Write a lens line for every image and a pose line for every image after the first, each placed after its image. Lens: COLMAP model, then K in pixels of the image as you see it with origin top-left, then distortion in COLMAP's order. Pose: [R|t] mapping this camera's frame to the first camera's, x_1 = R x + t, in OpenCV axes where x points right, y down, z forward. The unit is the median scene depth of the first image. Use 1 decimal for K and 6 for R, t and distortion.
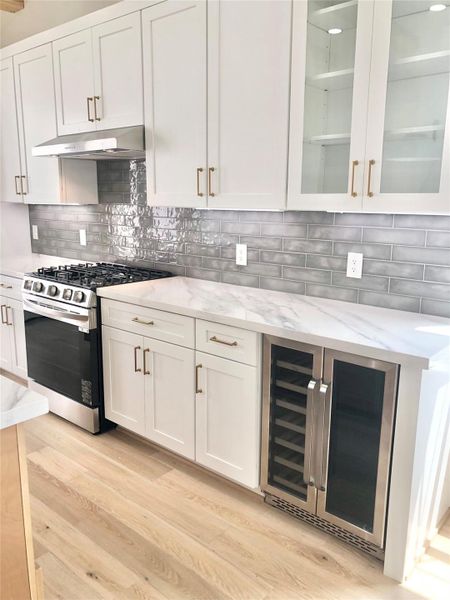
lens RADIAL K [[493.1, 0, 225.9], [0, 493.1, 299.1], [0, 0, 1]] dist [-0.002971, -0.000778]
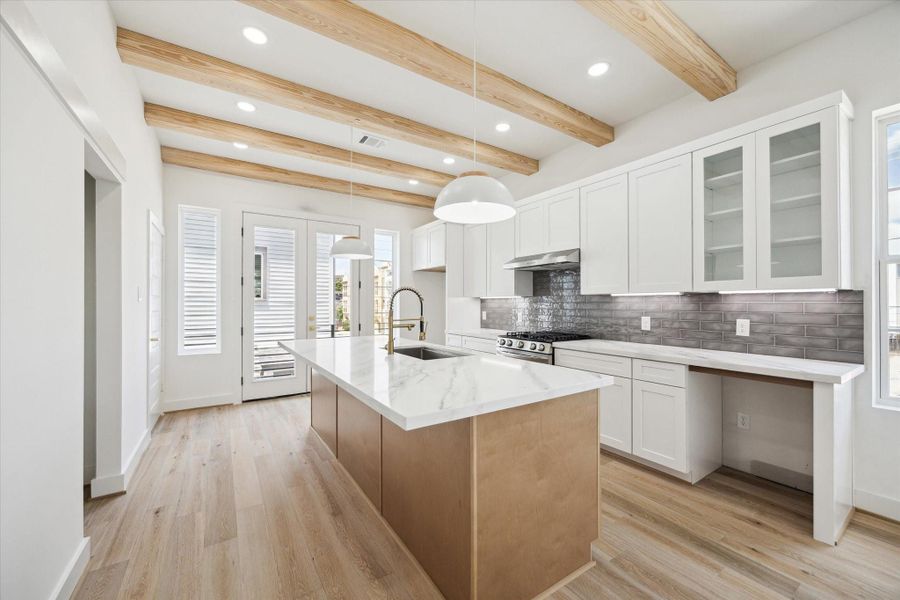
lens RADIAL K [[349.4, 0, 448.0], [0, 349.4, 304.4], [0, 0, 1]] dist [0.000398, 0.000095]
pose [[0.958154, -0.012736, -0.285971, -0.263326], [-0.043804, 0.980721, -0.190443, 0.093041], [0.282883, 0.195000, 0.939123, -0.241591]]
